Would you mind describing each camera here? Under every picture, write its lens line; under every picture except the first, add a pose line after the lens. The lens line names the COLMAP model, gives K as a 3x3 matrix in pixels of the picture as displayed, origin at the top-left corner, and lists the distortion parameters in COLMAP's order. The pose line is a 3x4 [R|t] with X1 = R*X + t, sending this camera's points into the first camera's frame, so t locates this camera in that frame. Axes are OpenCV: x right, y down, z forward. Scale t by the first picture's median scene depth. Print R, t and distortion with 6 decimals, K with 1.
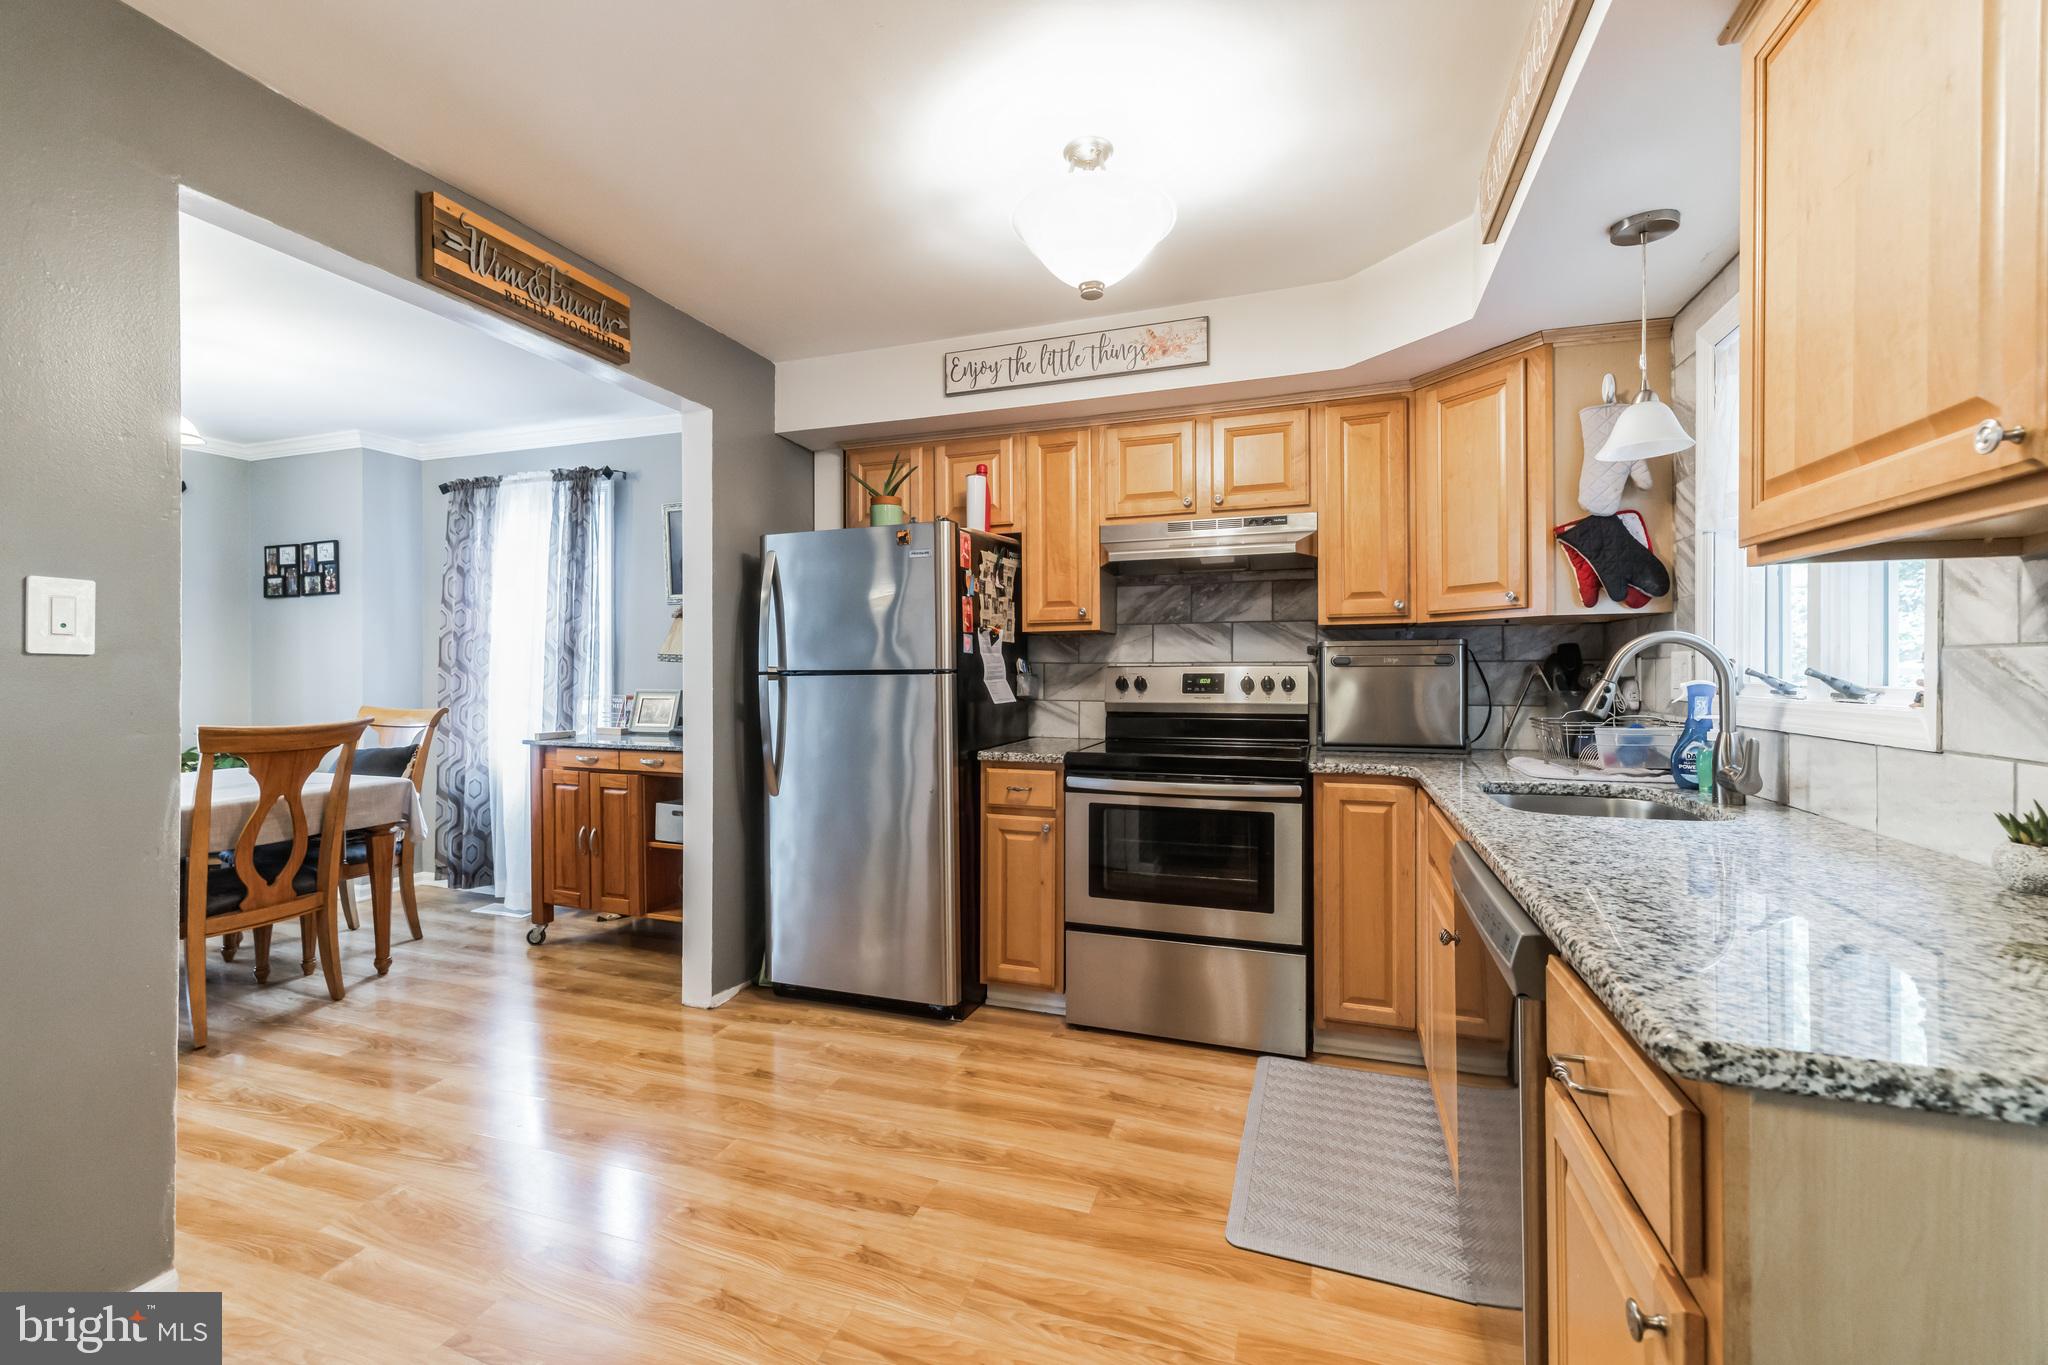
lens RADIAL K [[858.0, 0, 1010.0], [0, 858.0, 676.8], [0, 0, 1]] dist [0.007733, 0.000144]
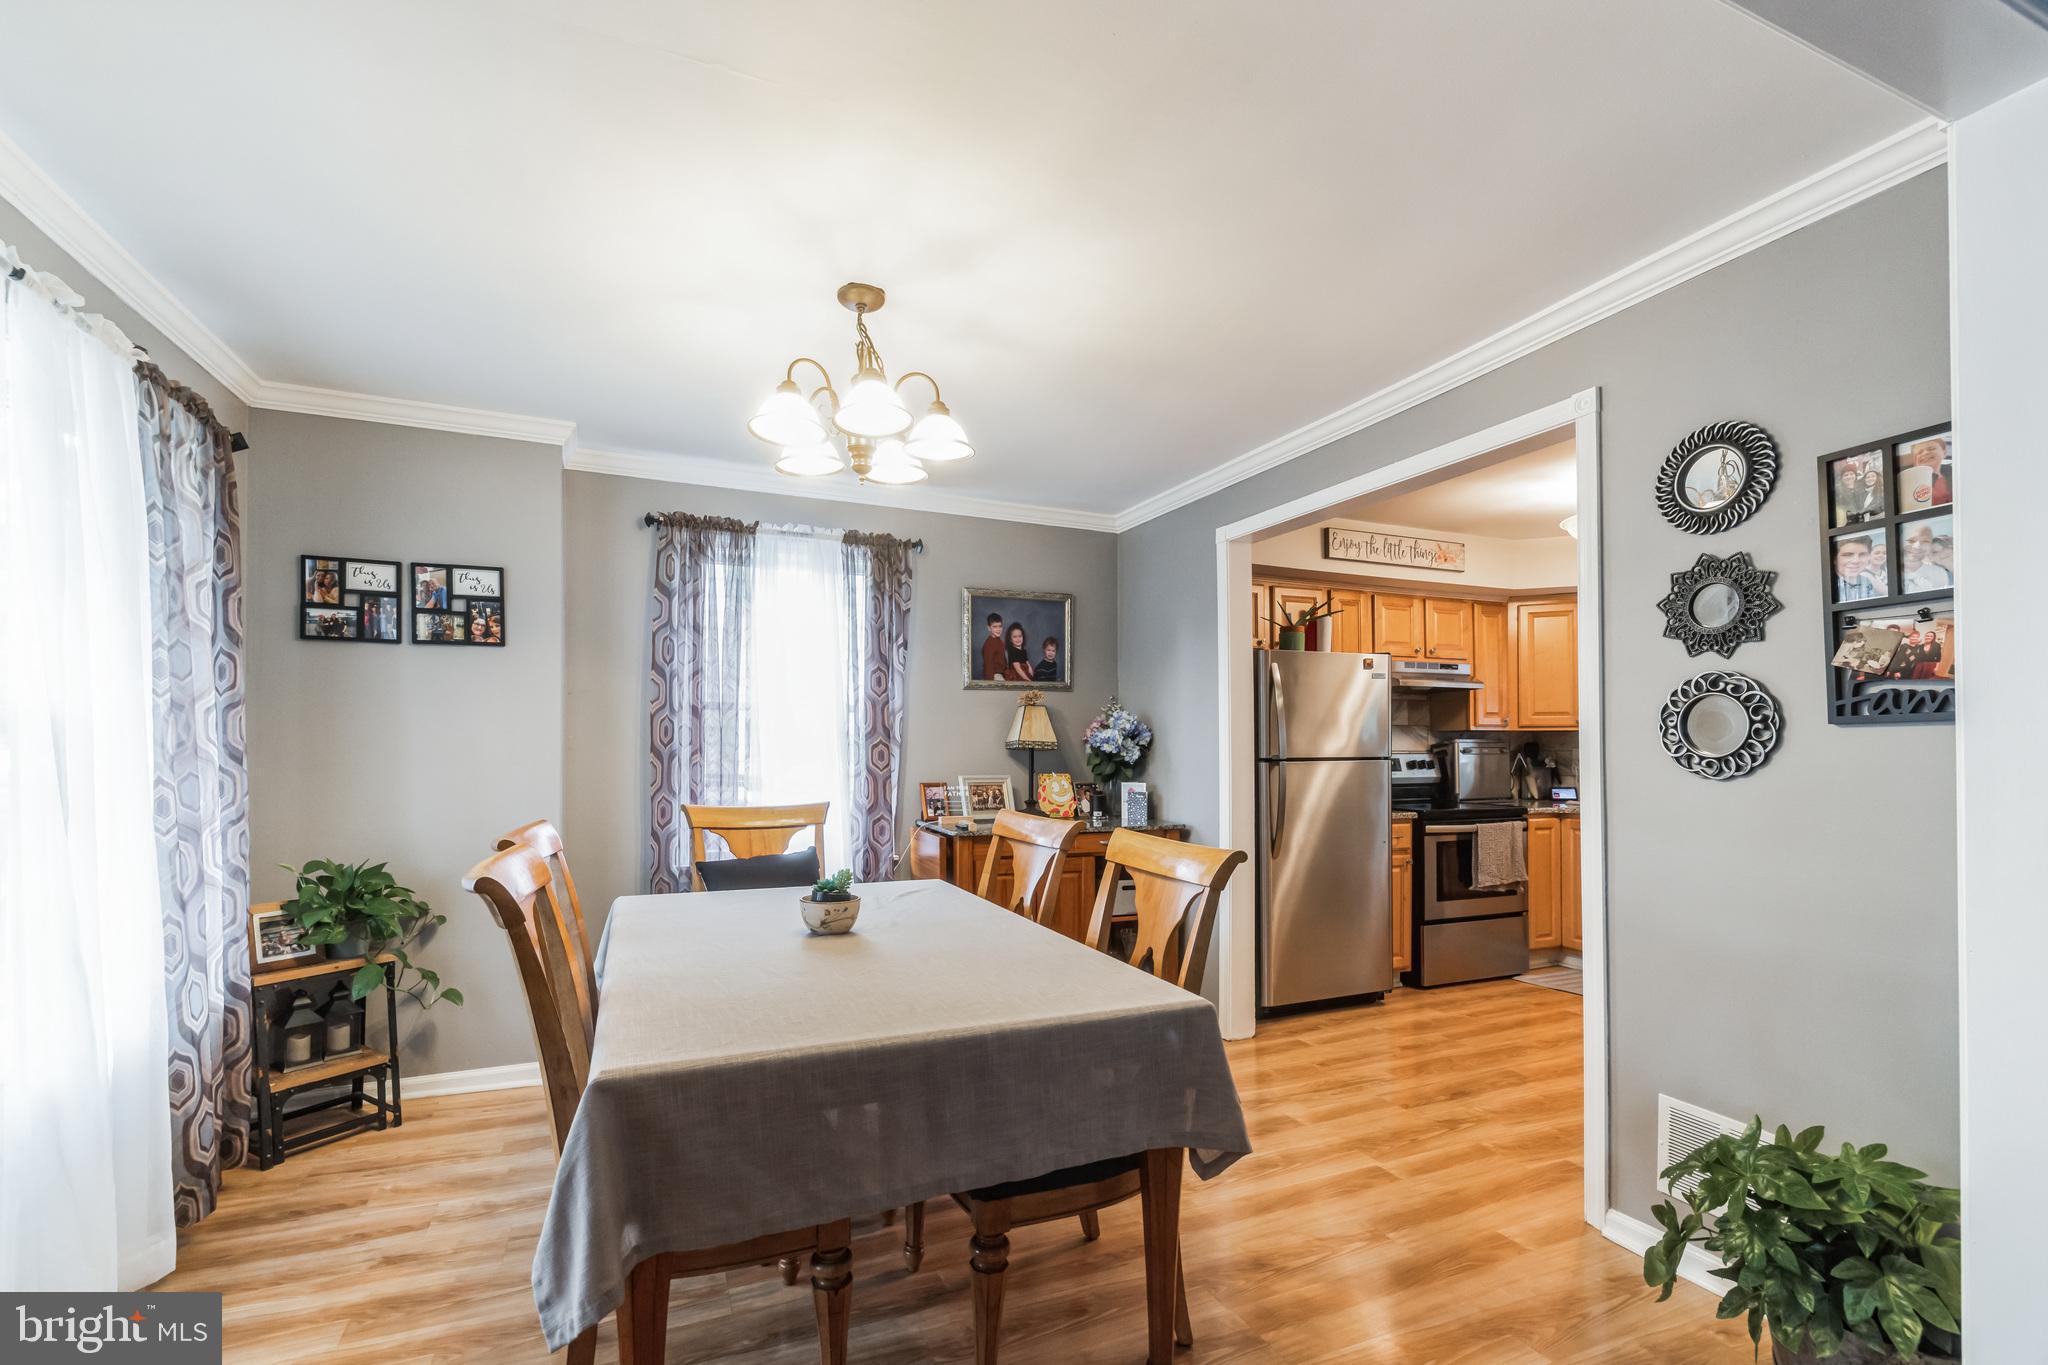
lens RADIAL K [[874.9, 0, 986.7], [0, 874.9, 748.8], [0, 0, 1]] dist [0.004346, 0.000527]
pose [[0.741712, 0.005038, 0.670700, -1.531628], [0.004239, 0.999917, -0.012199, -0.005504], [-0.670706, 0.011891, 0.741628, 0.351165]]
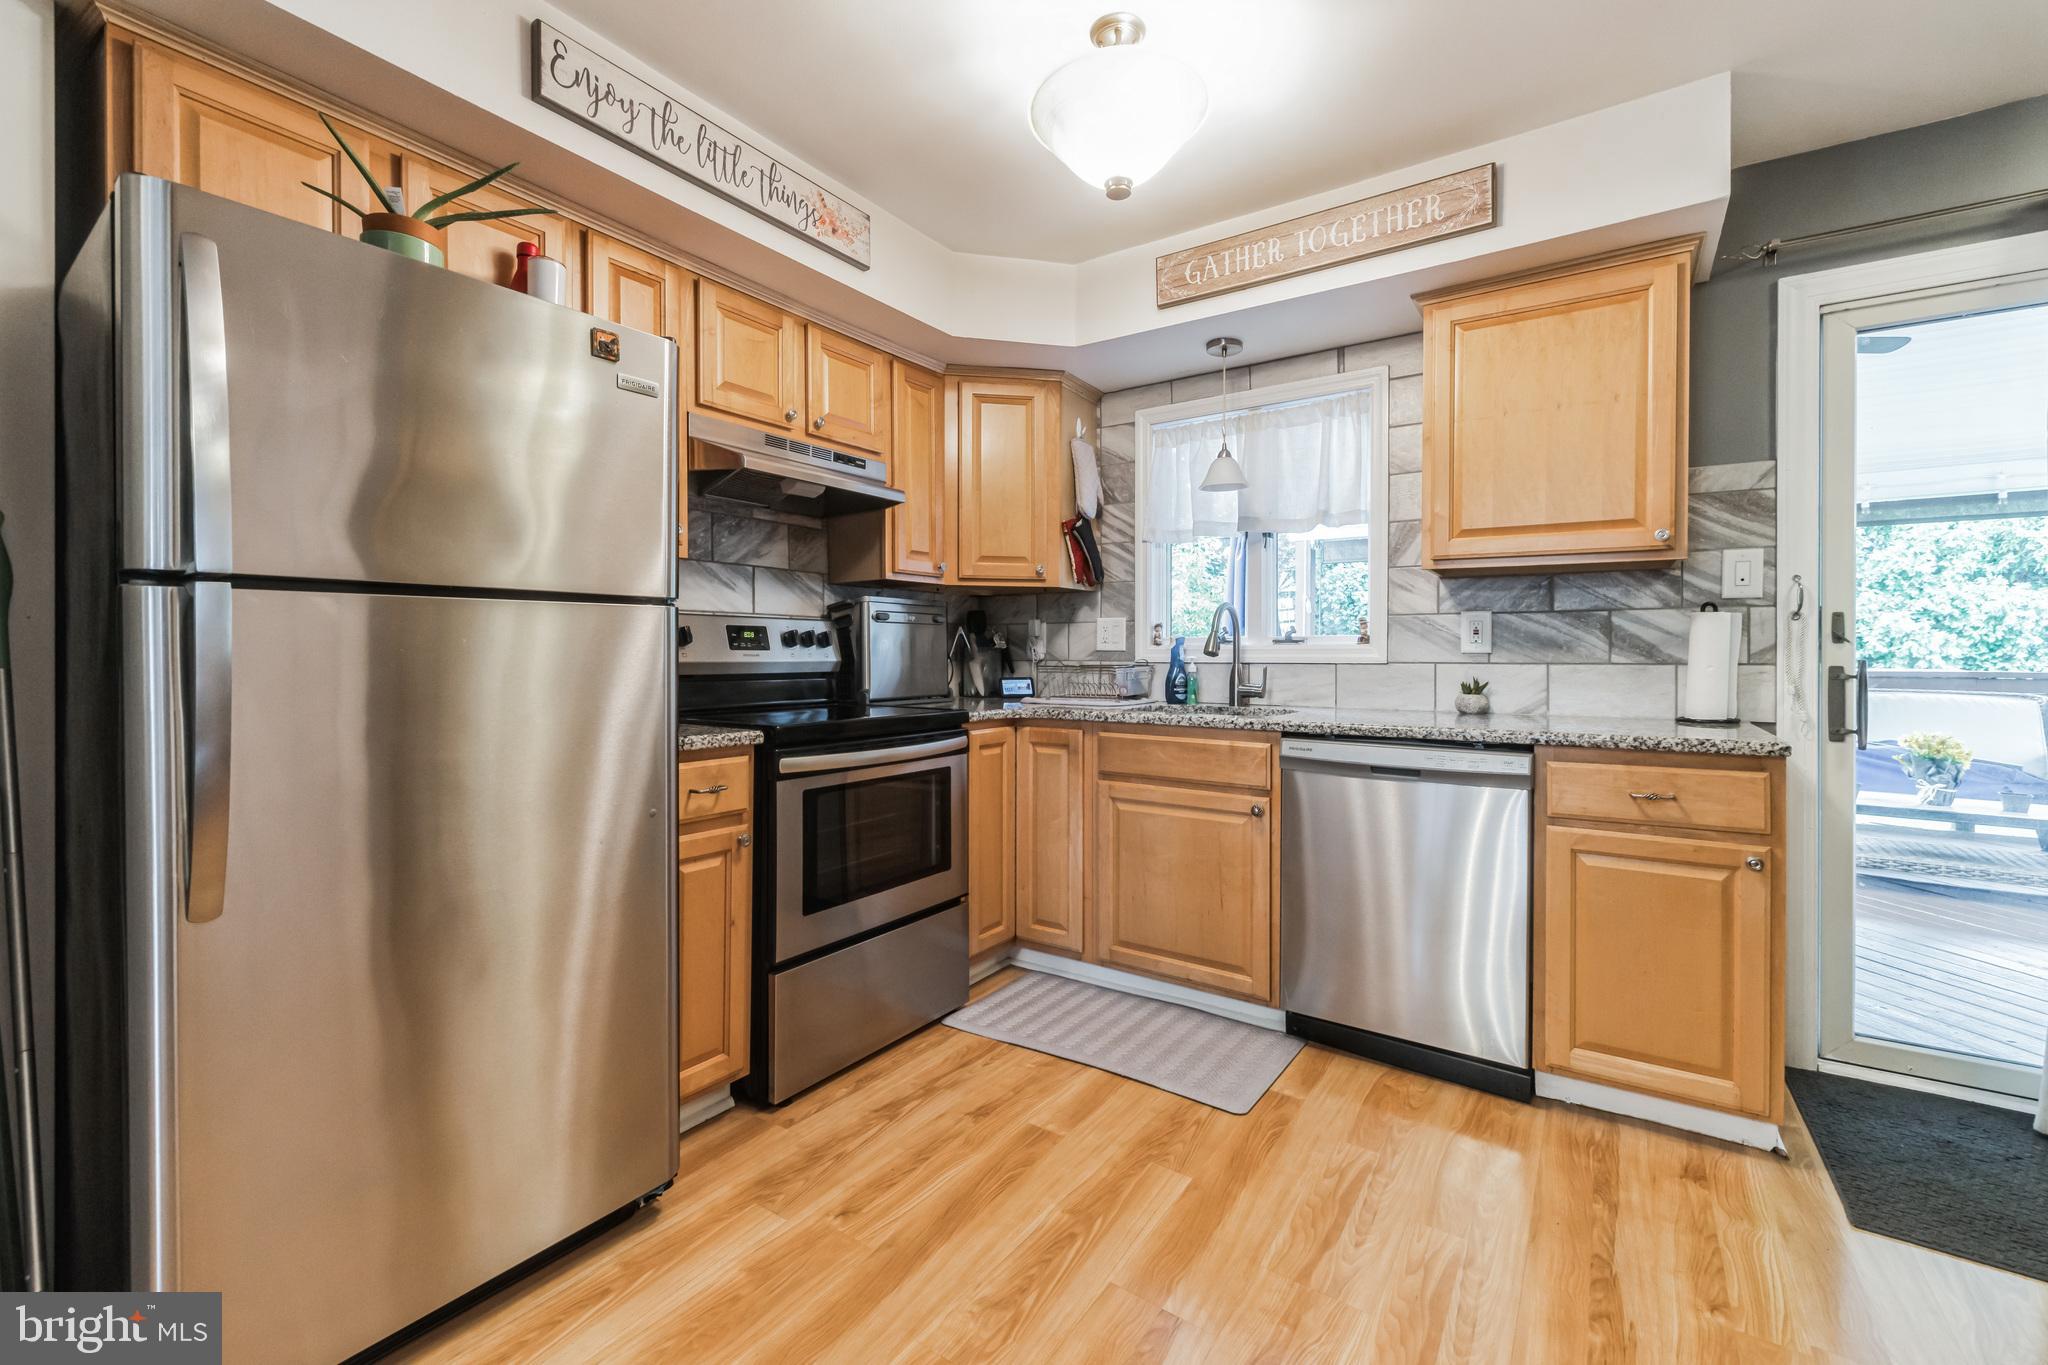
lens RADIAL K [[874.9, 0, 1002.3], [0, 874.9, 656.8], [0, 0, 1]] dist [0.004346, 0.000527]
pose [[0.251924, 0.002697, 0.967743, -0.578210], [0.003642, 0.999986, -0.003735, 0.033790], [-0.967740, 0.004465, 0.251910, 0.618865]]
